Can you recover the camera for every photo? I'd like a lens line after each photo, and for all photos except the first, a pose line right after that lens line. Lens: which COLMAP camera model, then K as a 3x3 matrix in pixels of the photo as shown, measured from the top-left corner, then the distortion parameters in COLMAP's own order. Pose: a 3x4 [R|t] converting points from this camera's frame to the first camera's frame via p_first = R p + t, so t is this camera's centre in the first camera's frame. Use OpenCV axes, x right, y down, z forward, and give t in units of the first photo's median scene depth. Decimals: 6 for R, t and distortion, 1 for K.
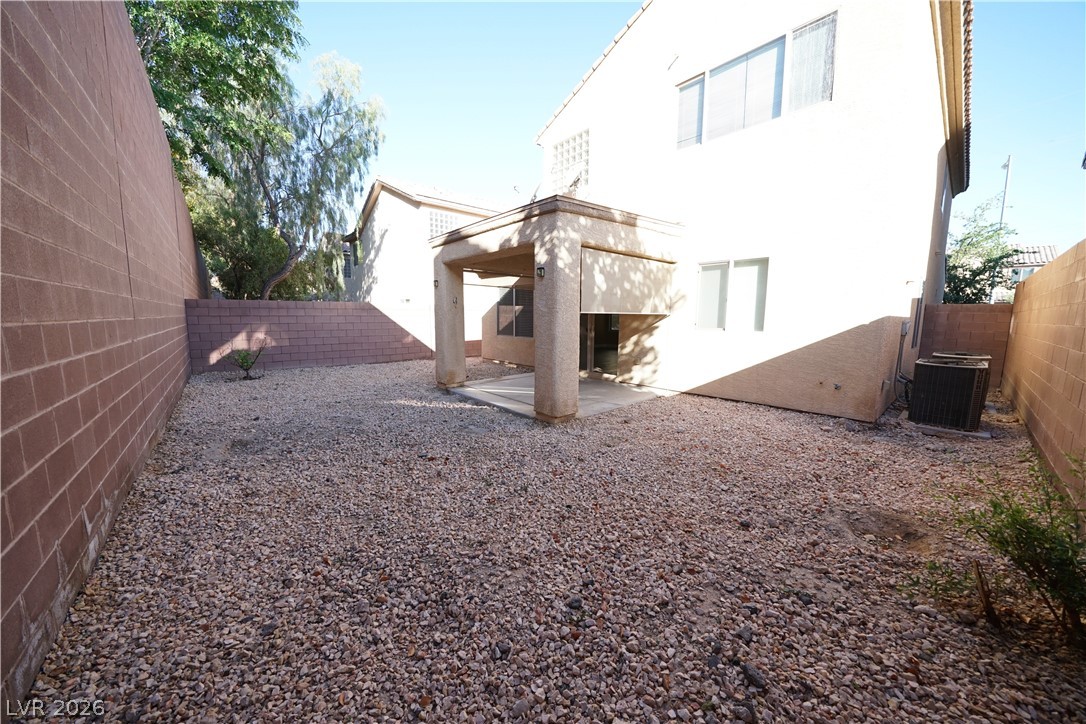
lens RADIAL K [[374.9, 0, 544.7], [0, 374.9, 365.4], [0, 0, 1]] dist [-0.027875, 0.002946]
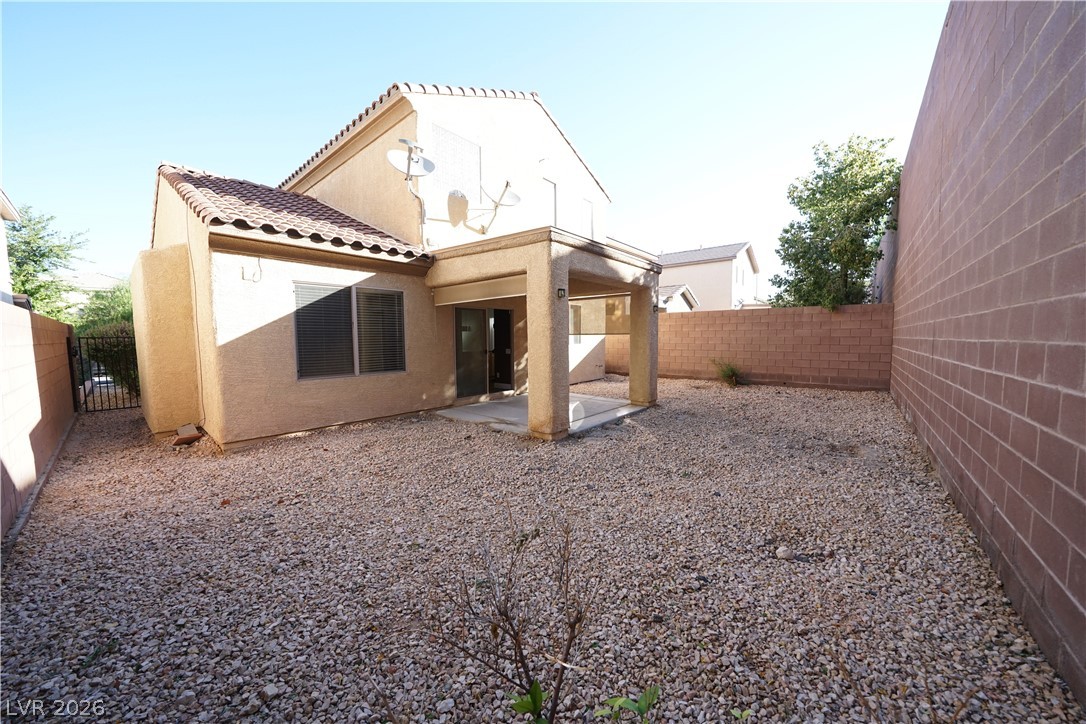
lens RADIAL K [[374.9, 0, 544.7], [0, 374.9, 365.4], [0, 0, 1]] dist [-0.027875, 0.002946]
pose [[-0.163184, -0.083177, 0.983083, -0.949935], [0.136880, 0.984894, 0.106051, -0.157224], [-0.977054, 0.151870, -0.149334, 1.102986]]
